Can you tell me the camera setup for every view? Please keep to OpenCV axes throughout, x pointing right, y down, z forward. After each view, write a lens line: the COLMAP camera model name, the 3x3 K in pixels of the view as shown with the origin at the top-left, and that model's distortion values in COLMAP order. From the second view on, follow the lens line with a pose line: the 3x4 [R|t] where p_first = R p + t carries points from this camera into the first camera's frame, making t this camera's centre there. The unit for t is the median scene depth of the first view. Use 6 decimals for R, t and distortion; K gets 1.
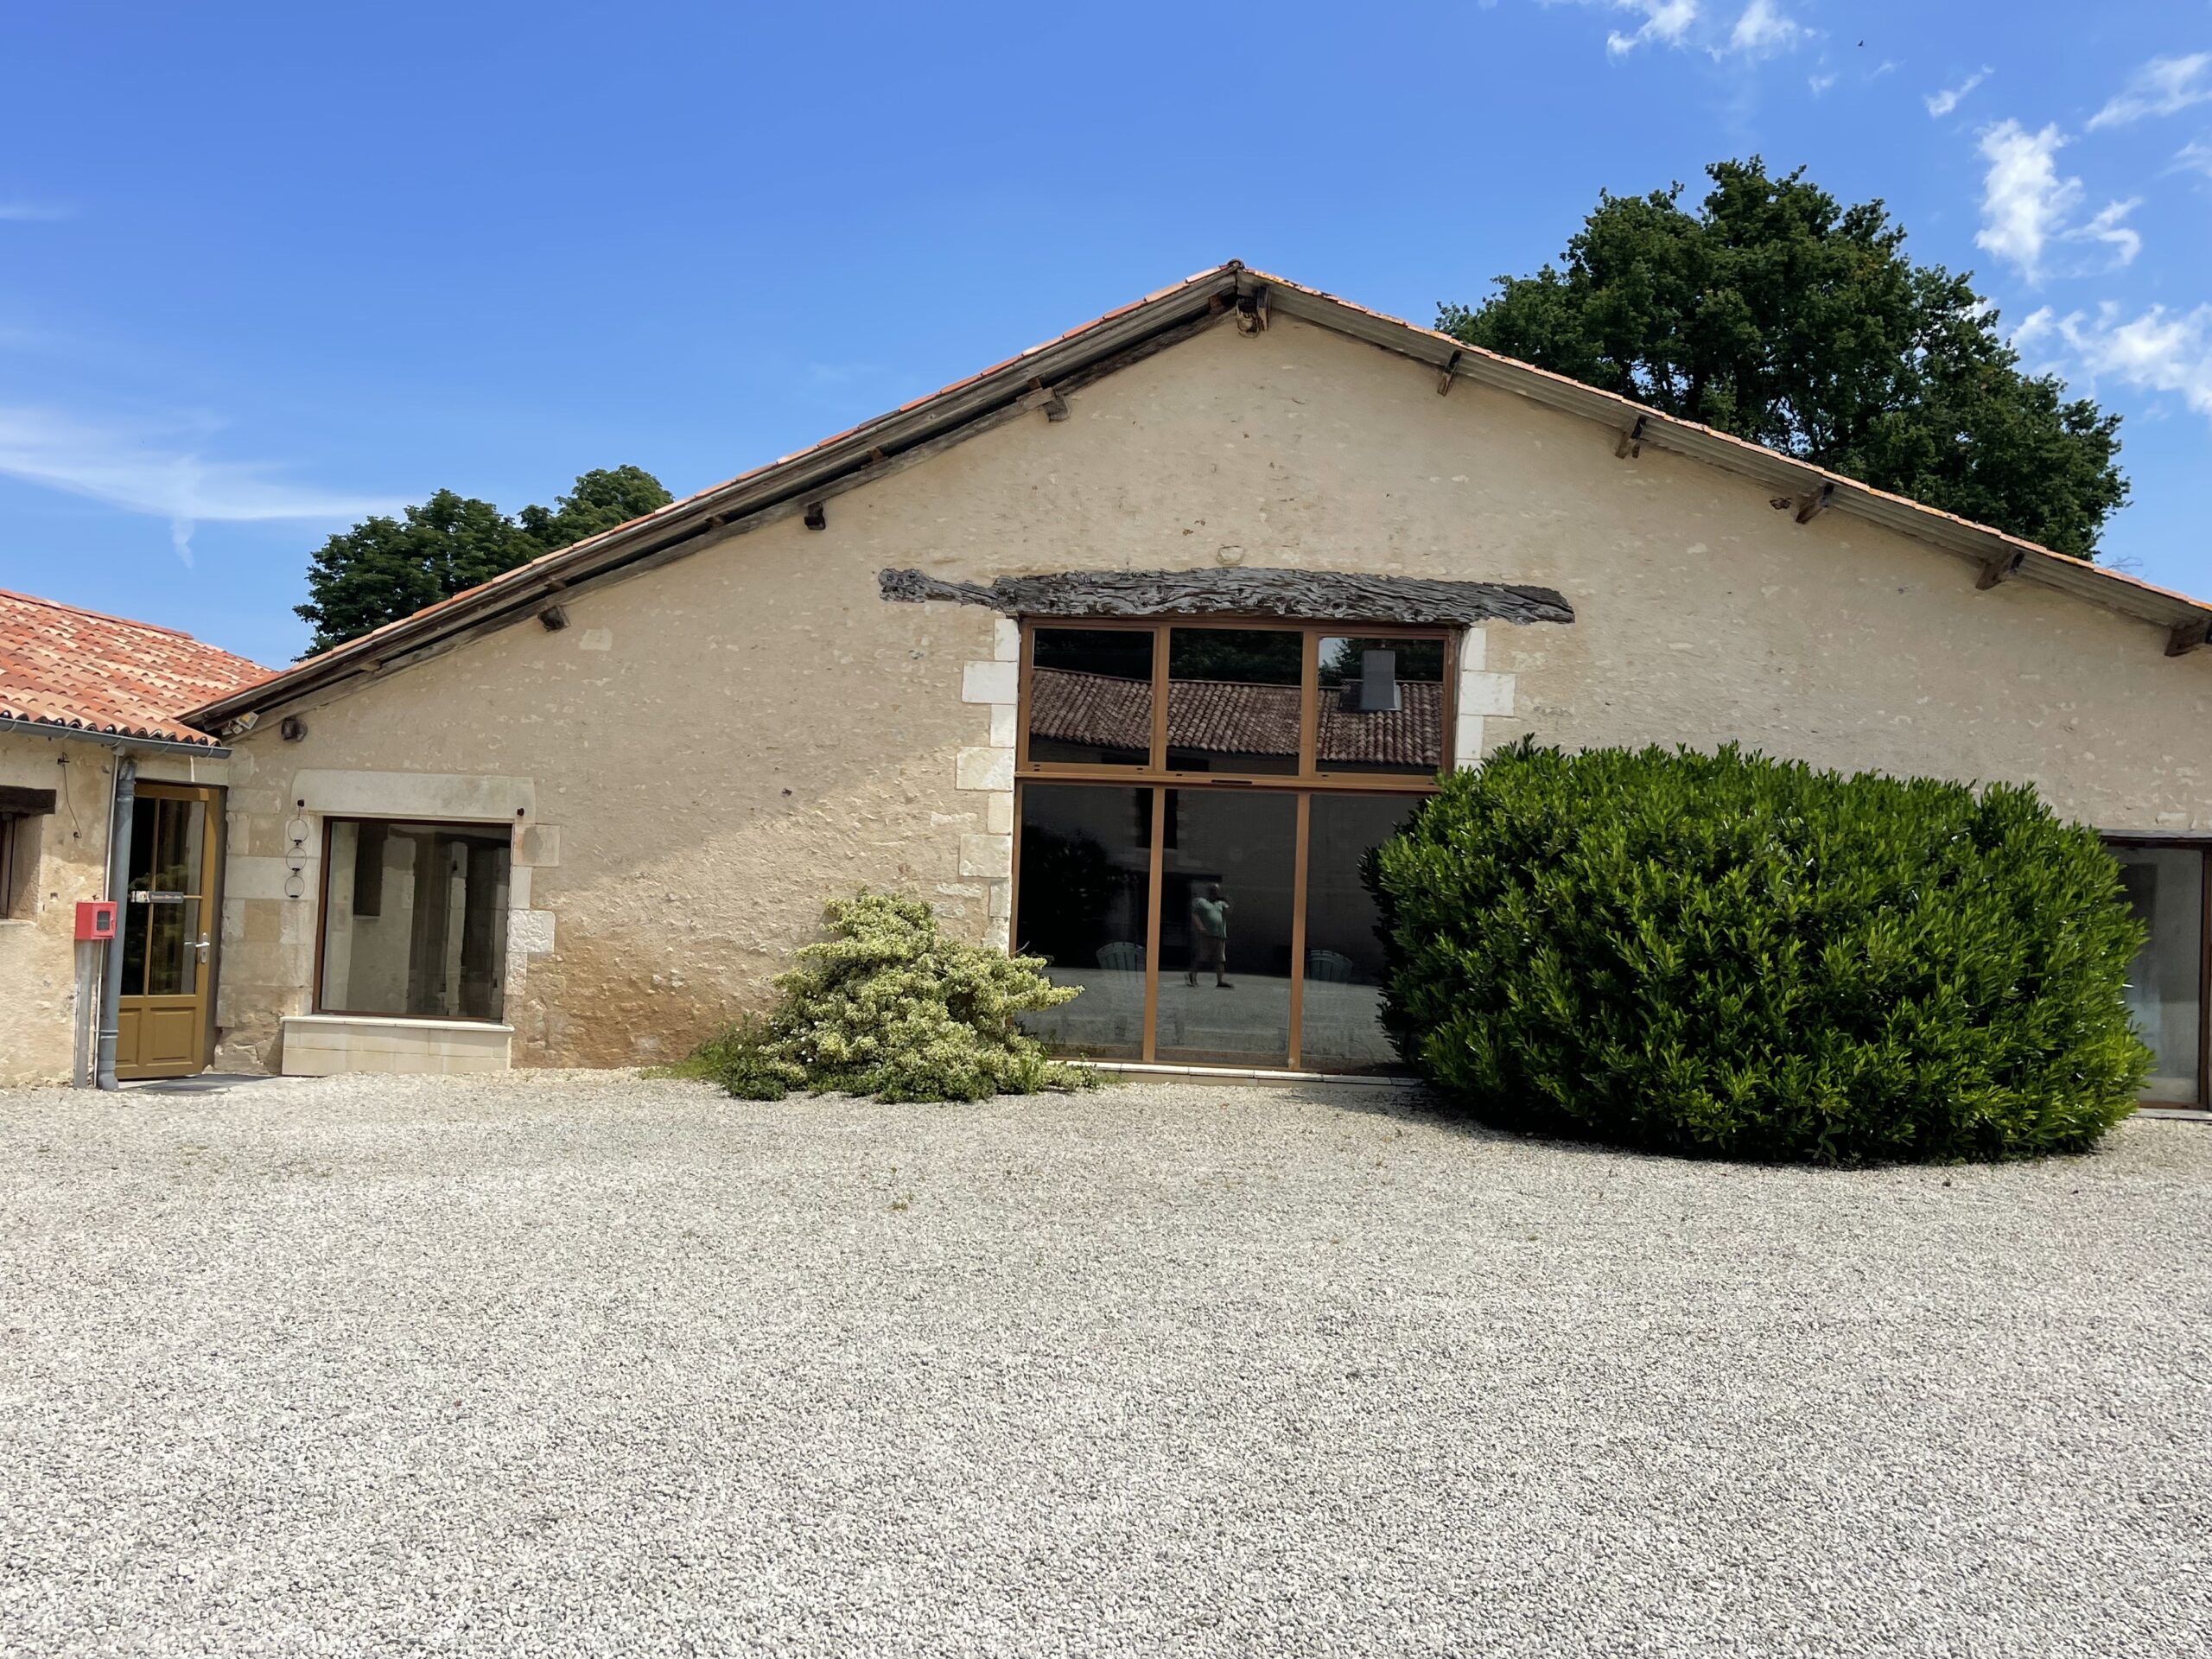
lens RADIAL K [[1895.0, 0, 1103.9], [0, 1895.0, 827.0], [0, 0, 1]] dist [0.000116, 0.003122]
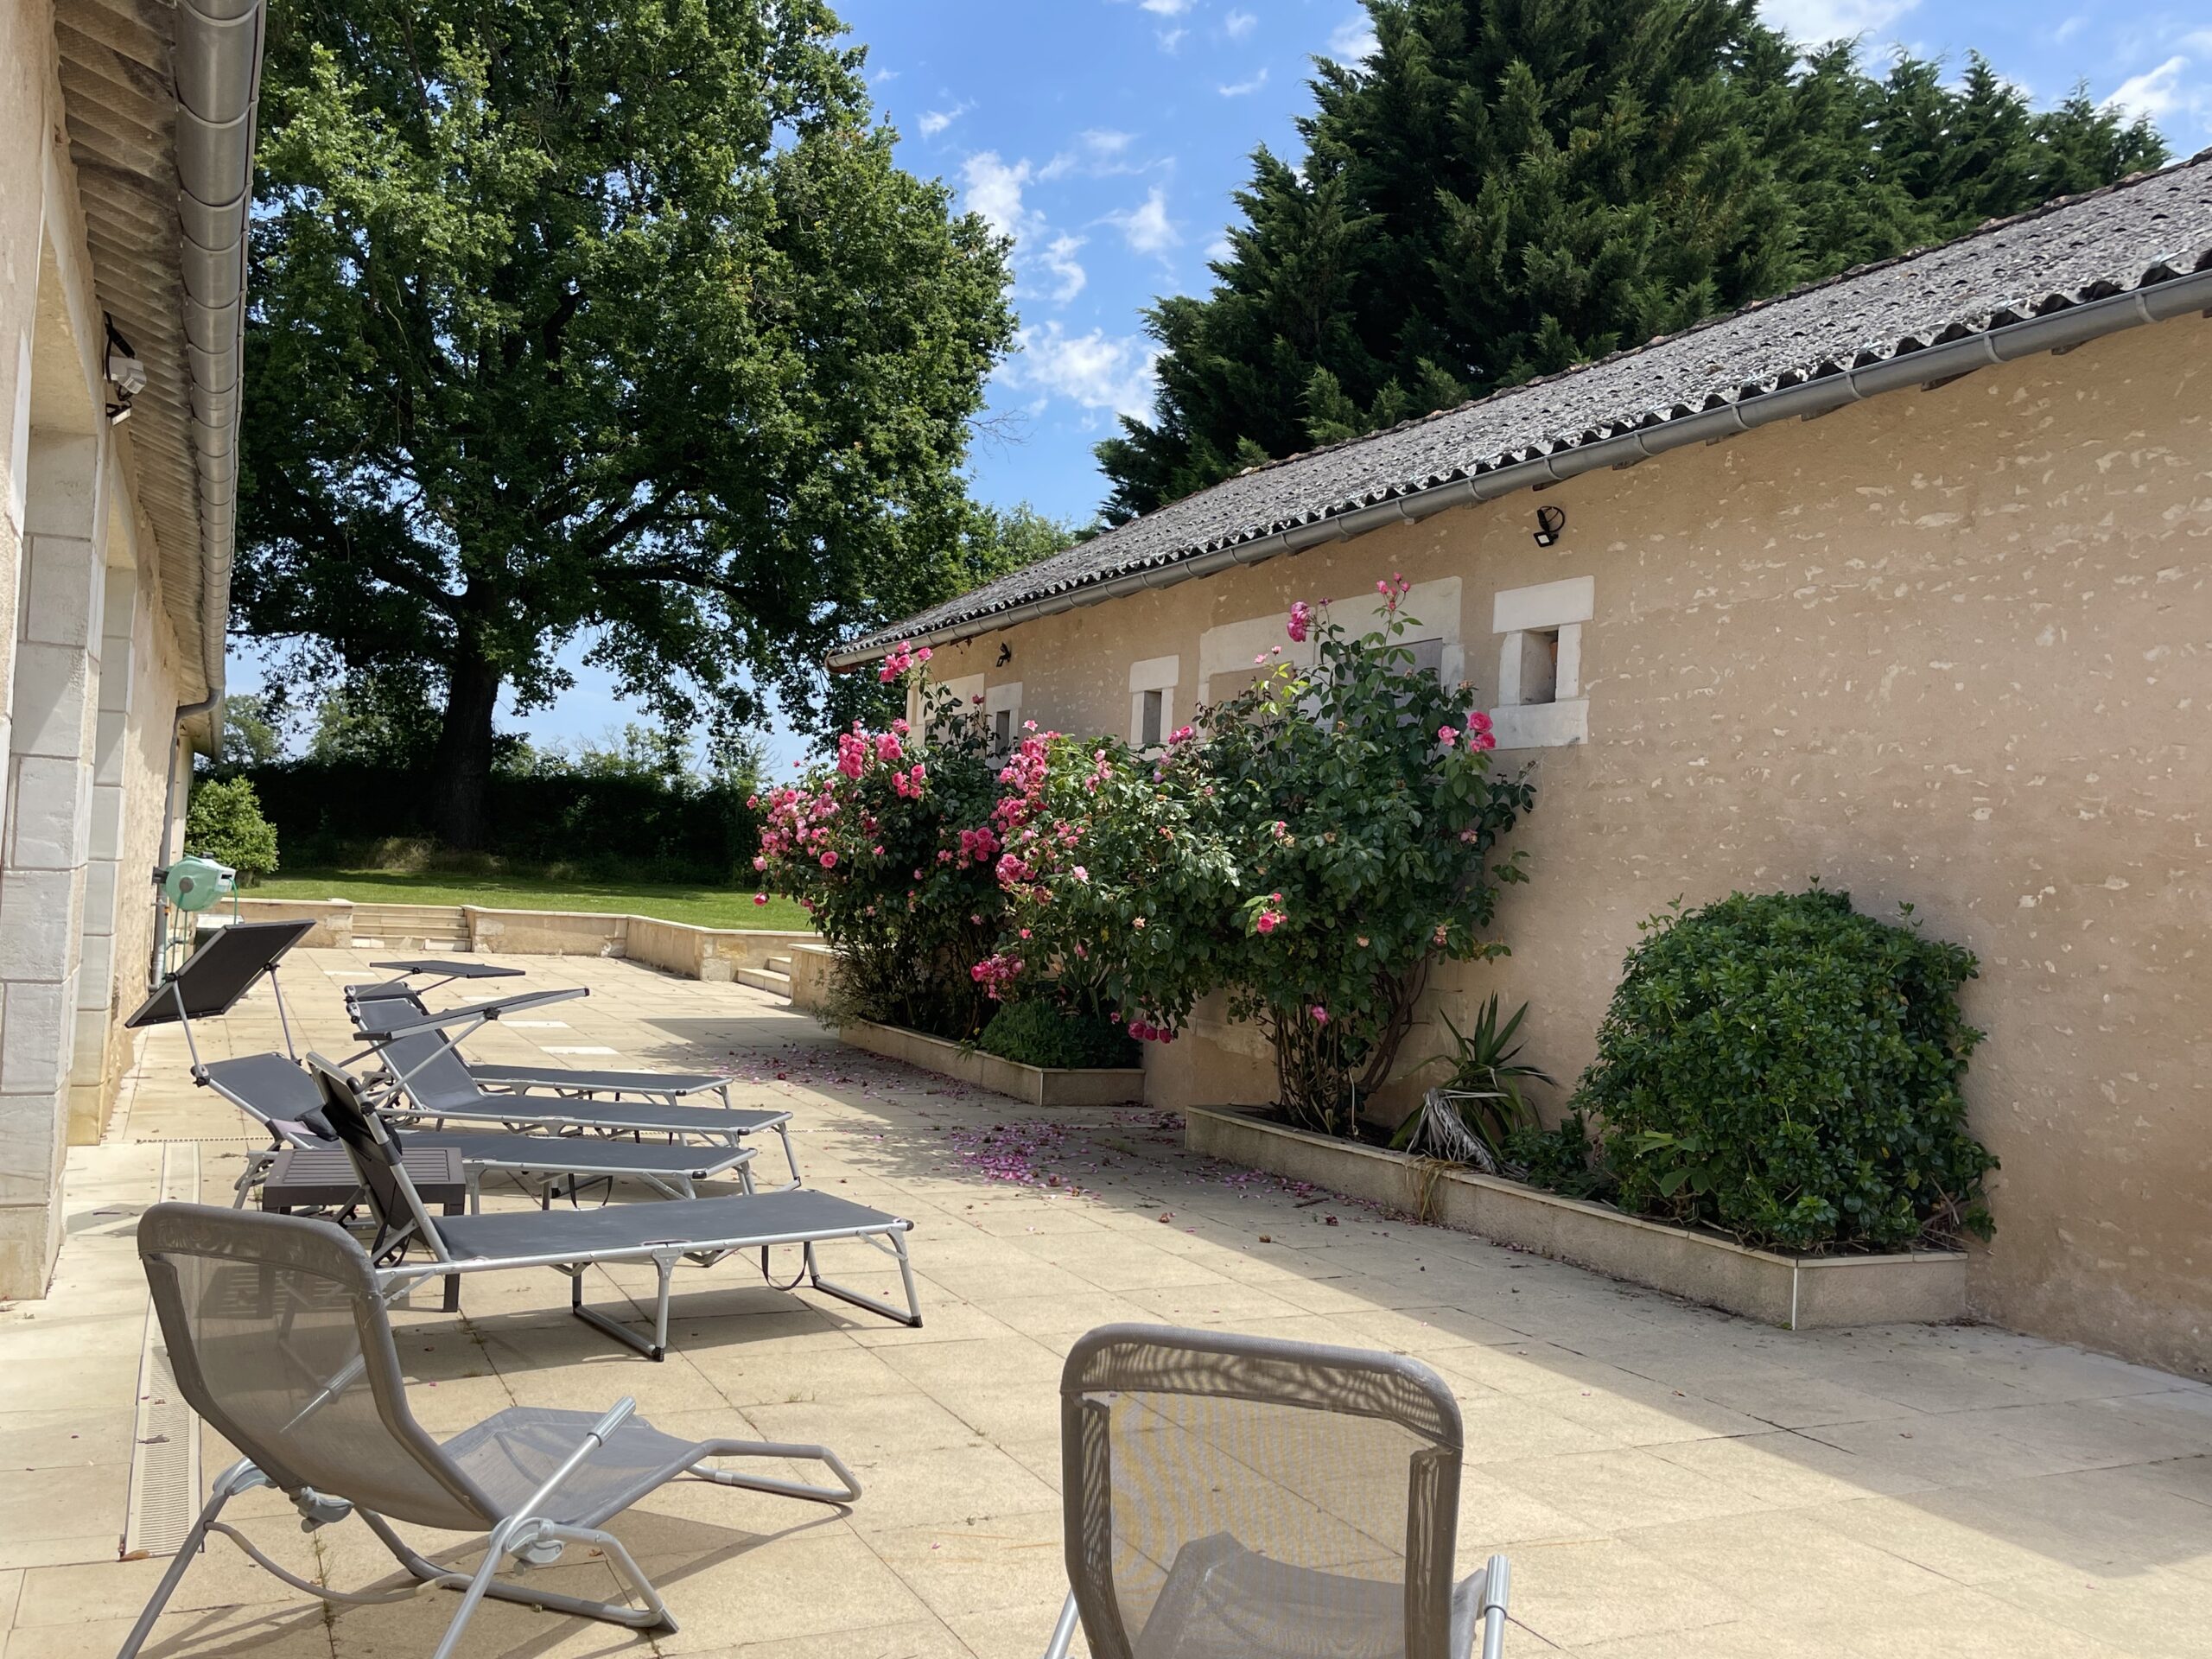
lens RADIAL K [[1895.0, 0, 1103.7], [0, 1895.0, 821.4], [0, 0, 1]] dist [0.000116, 0.003122]
pose [[0.868208, 0.020011, 0.495798, 0.180563], [-0.033143, 0.999294, 0.017704, 0.018863], [-0.495093, -0.031803, 0.868258, 0.280003]]
